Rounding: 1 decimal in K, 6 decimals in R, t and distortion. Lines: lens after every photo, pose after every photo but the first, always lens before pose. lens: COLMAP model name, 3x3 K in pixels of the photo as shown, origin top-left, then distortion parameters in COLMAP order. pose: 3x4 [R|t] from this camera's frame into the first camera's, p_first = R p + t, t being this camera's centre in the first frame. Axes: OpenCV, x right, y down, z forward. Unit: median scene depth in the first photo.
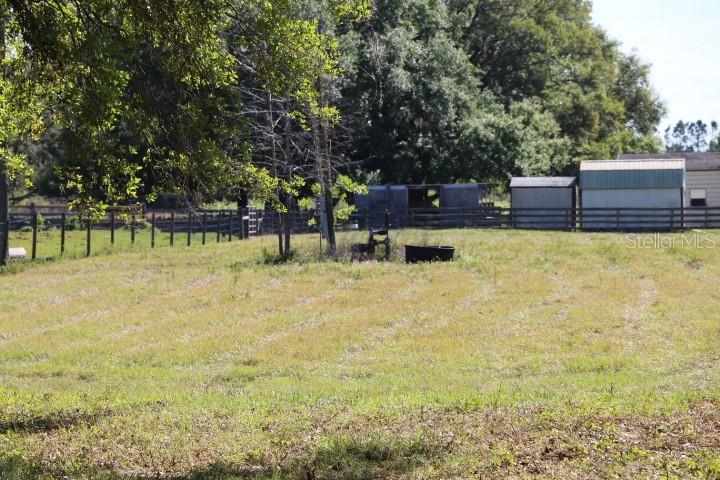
lens RADIAL K [[4454.0, 0, 359.5], [0, 4454.0, 239.3], [0, 0, 1]] dist [2.681325, 0.000000]
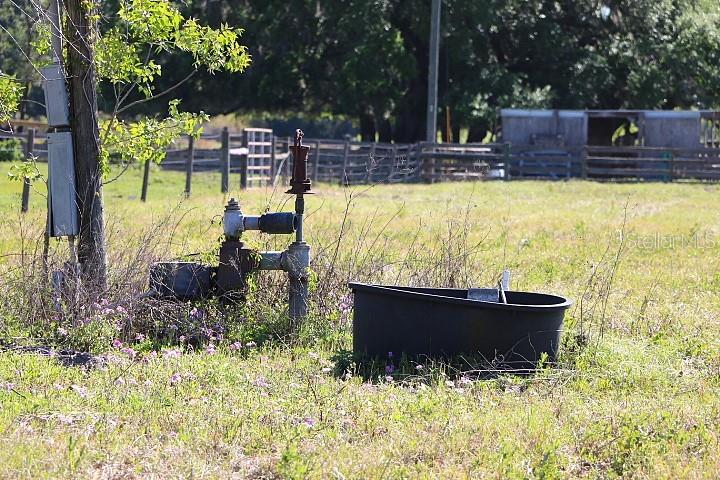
lens RADIAL K [[4454.0, 0, 360.9], [0, 4454.0, 241.7], [0, 0, 1]] dist [2.681325, 0.000000]
pose [[0.998087, 0.038685, -0.048217, 0.010144], [-0.037986, 0.999161, 0.015338, -0.002062], [0.048770, -0.013477, 0.998719, 0.357969]]
